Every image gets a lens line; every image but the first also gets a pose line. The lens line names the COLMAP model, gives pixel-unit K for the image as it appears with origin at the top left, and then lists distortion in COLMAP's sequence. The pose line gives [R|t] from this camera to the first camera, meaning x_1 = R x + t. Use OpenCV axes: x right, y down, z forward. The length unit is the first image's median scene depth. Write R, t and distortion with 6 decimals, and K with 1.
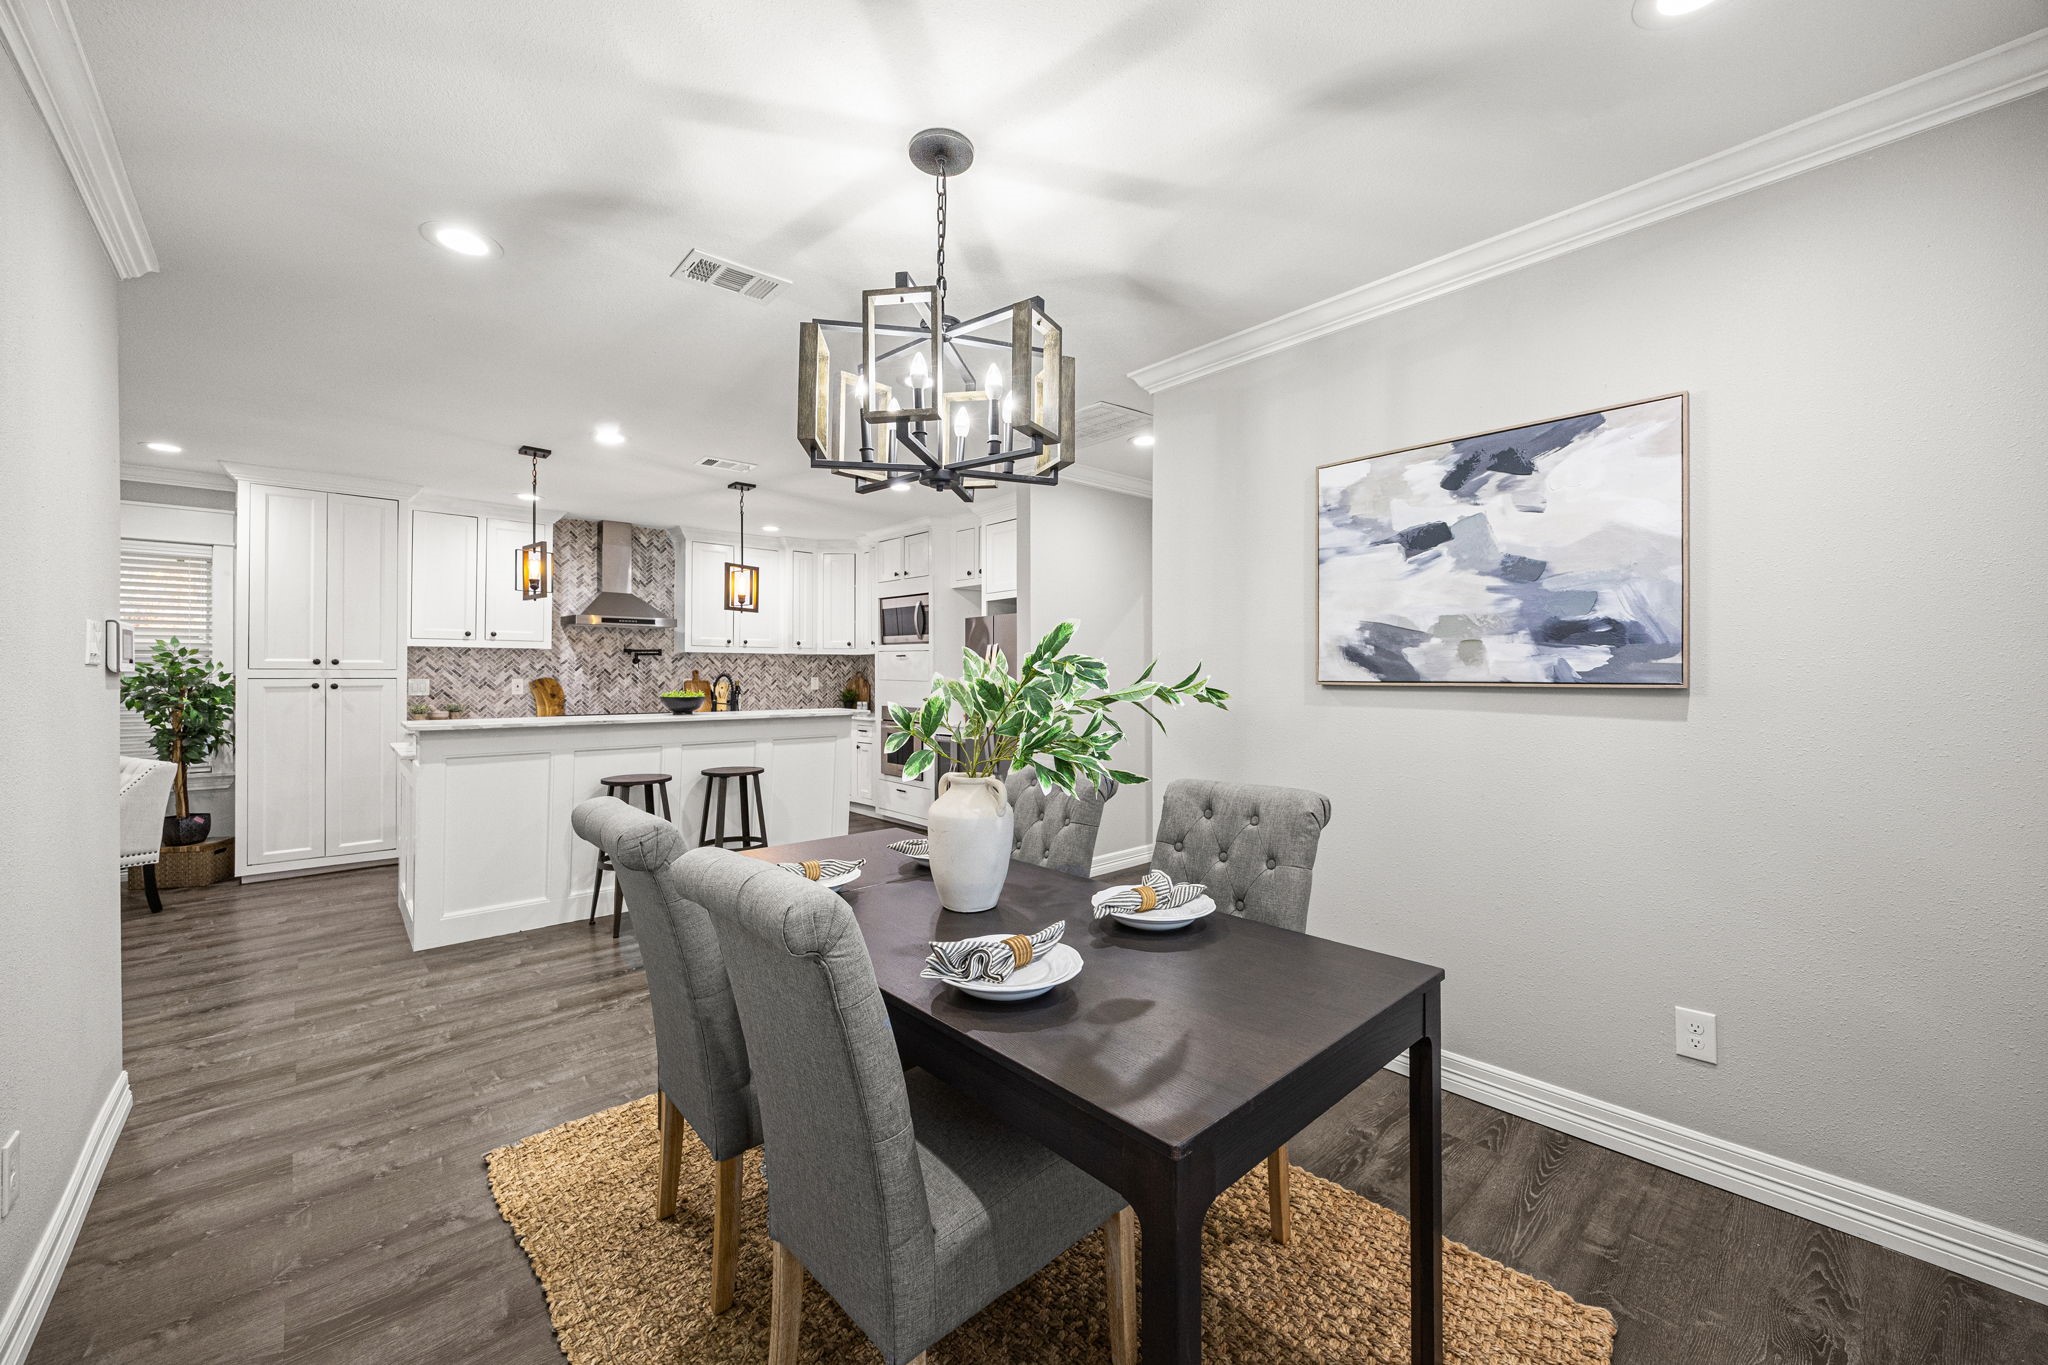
lens RADIAL K [[791.8, 0, 1036.5], [0, 791.8, 667.7], [0, 0, 1]] dist [-0.000905, 0.000174]
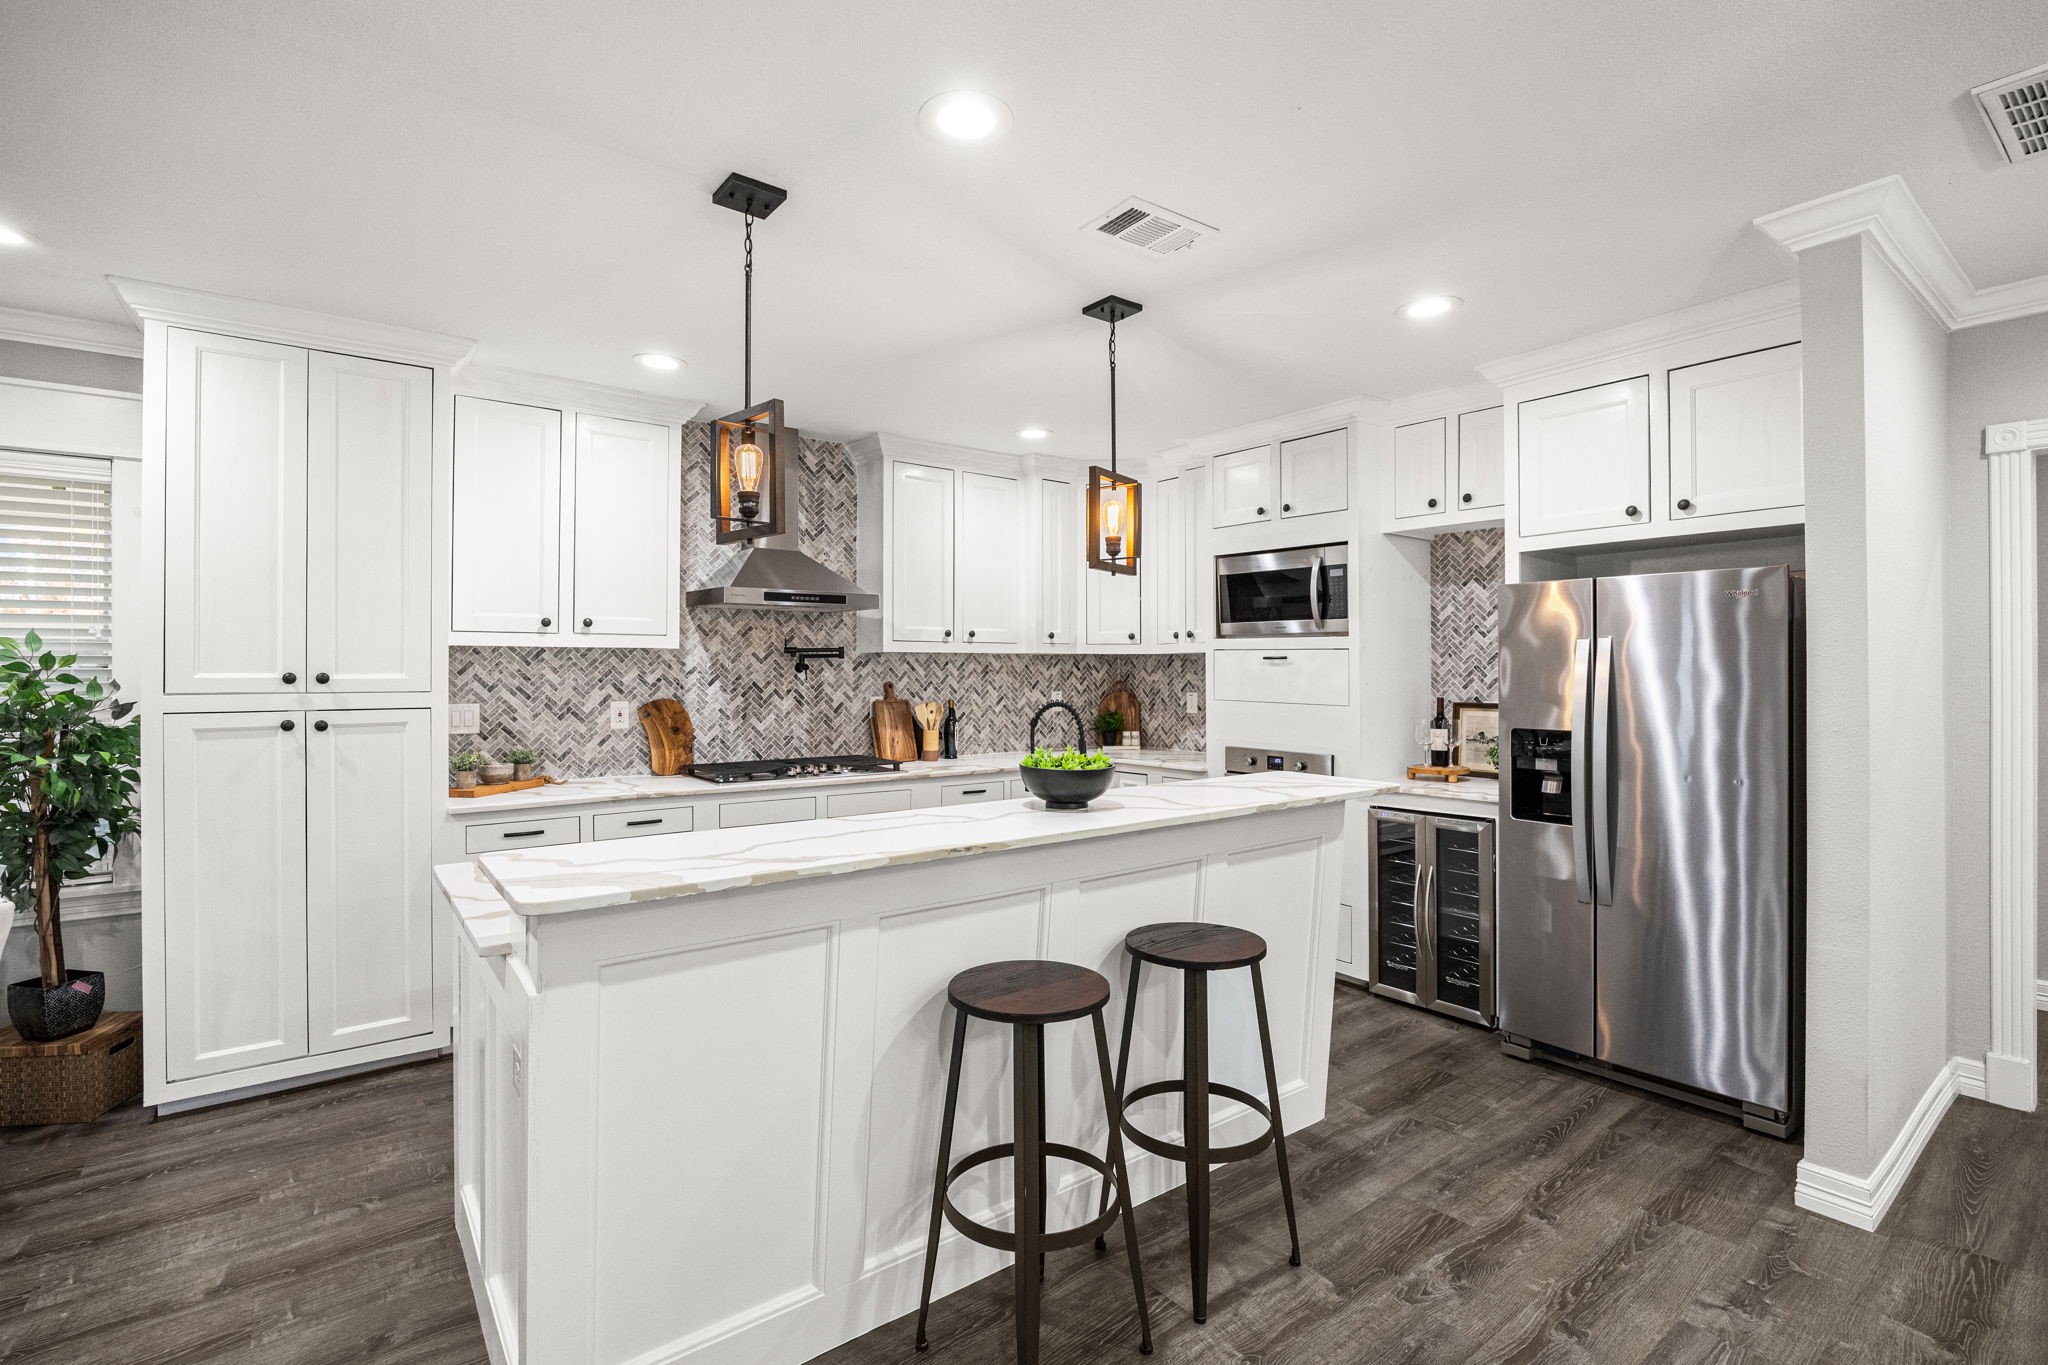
lens RADIAL K [[939.3, 0, 1018.1], [0, 939.3, 664.7], [0, 0, 1]] dist [-0.011984, 0.000079]
pose [[0.996040, -0.000831, -0.088899, -0.335441], [0.001263, 0.999988, 0.004804, -0.016181], [0.088894, -0.004897, 0.996029, 0.383064]]
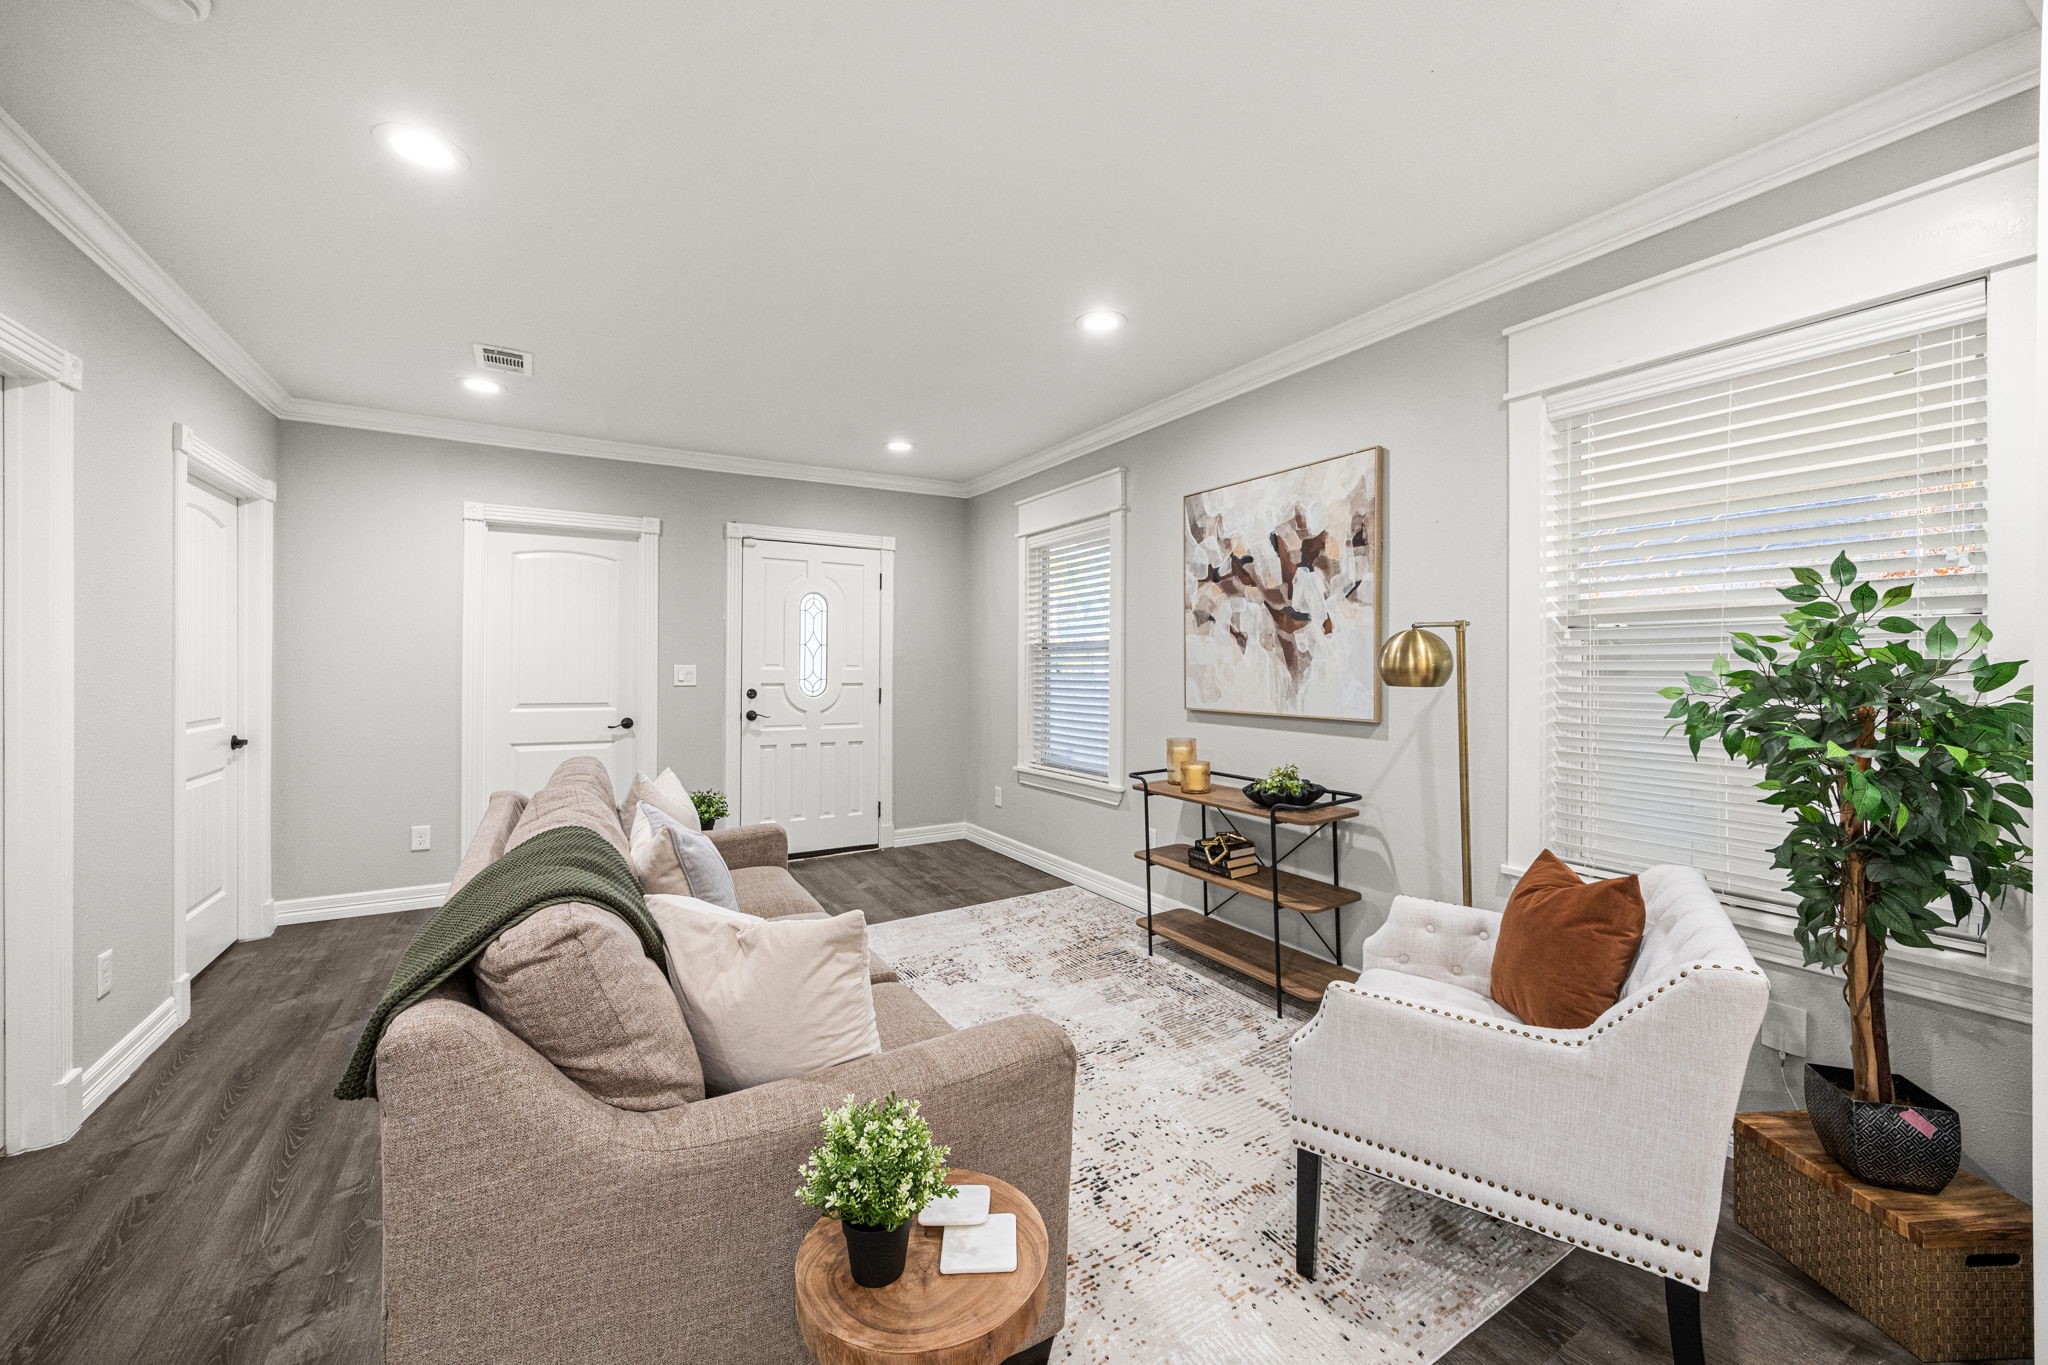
lens RADIAL K [[791.8, 0, 1012.2], [0, 791.8, 669.2], [0, 0, 1]] dist [-0.000905, 0.000174]
pose [[-0.202061, 0.007460, -0.979345, -0.566708], [0.008917, 0.999944, 0.005777, 0.004019], [0.979332, -0.007566, -0.202116, 0.595597]]
